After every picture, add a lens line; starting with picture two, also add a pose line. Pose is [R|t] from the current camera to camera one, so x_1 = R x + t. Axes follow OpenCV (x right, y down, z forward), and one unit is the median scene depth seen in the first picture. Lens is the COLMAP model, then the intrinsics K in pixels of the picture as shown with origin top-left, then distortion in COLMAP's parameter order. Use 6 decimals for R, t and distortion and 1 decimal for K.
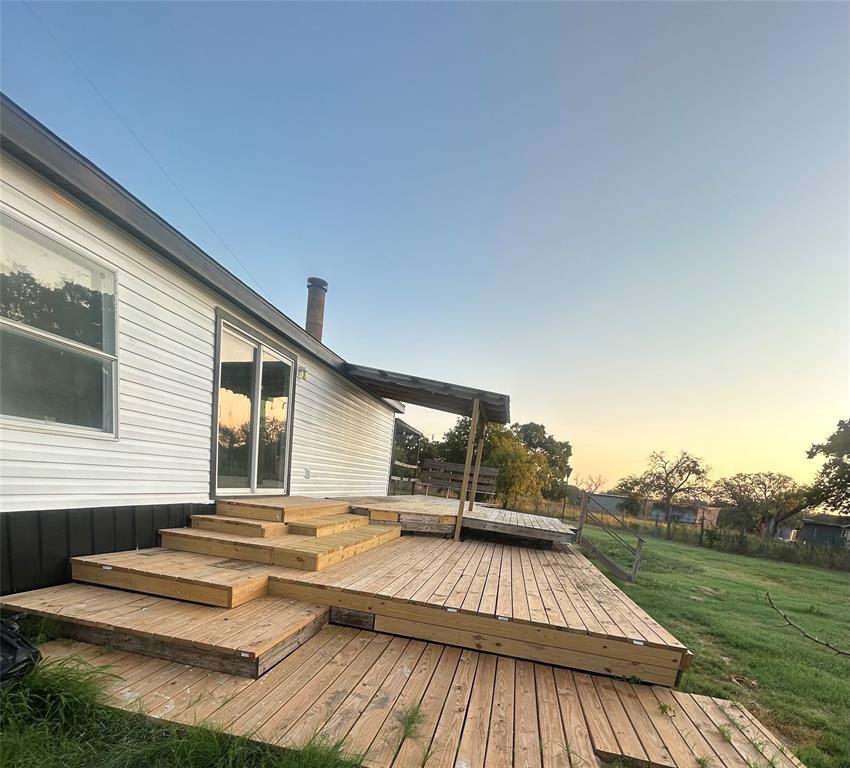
lens RADIAL K [[494.6, 0, 427.0], [0, 494.6, 385.0], [0, 0, 1]] dist [0.003058, 0.000295]
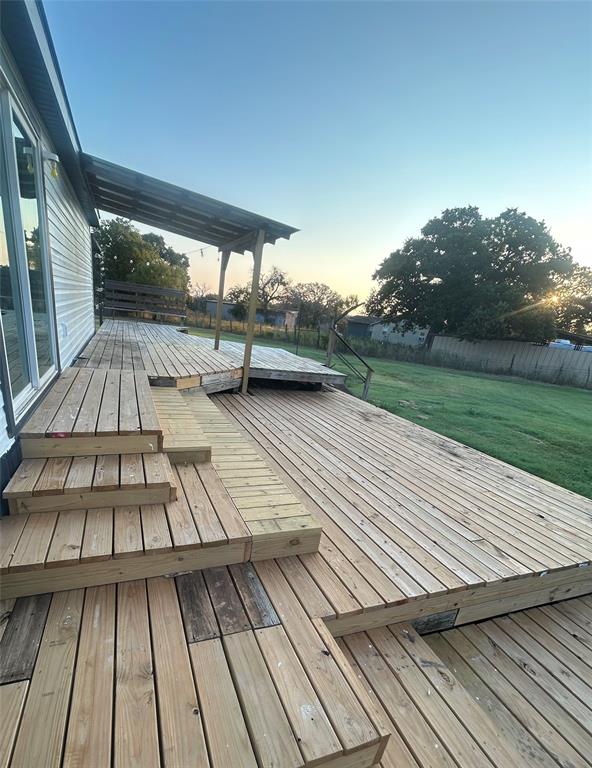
lens RADIAL K [[422.3, 0, 293.6], [0, 422.3, 380.7], [0, 0, 1]] dist [-0.003575, 0.000069]
pose [[0.856527, -0.090549, 0.508097, -0.254596], [-0.120412, 0.922259, 0.367341, -0.004771], [-0.501859, -0.375819, 0.779036, 0.351686]]
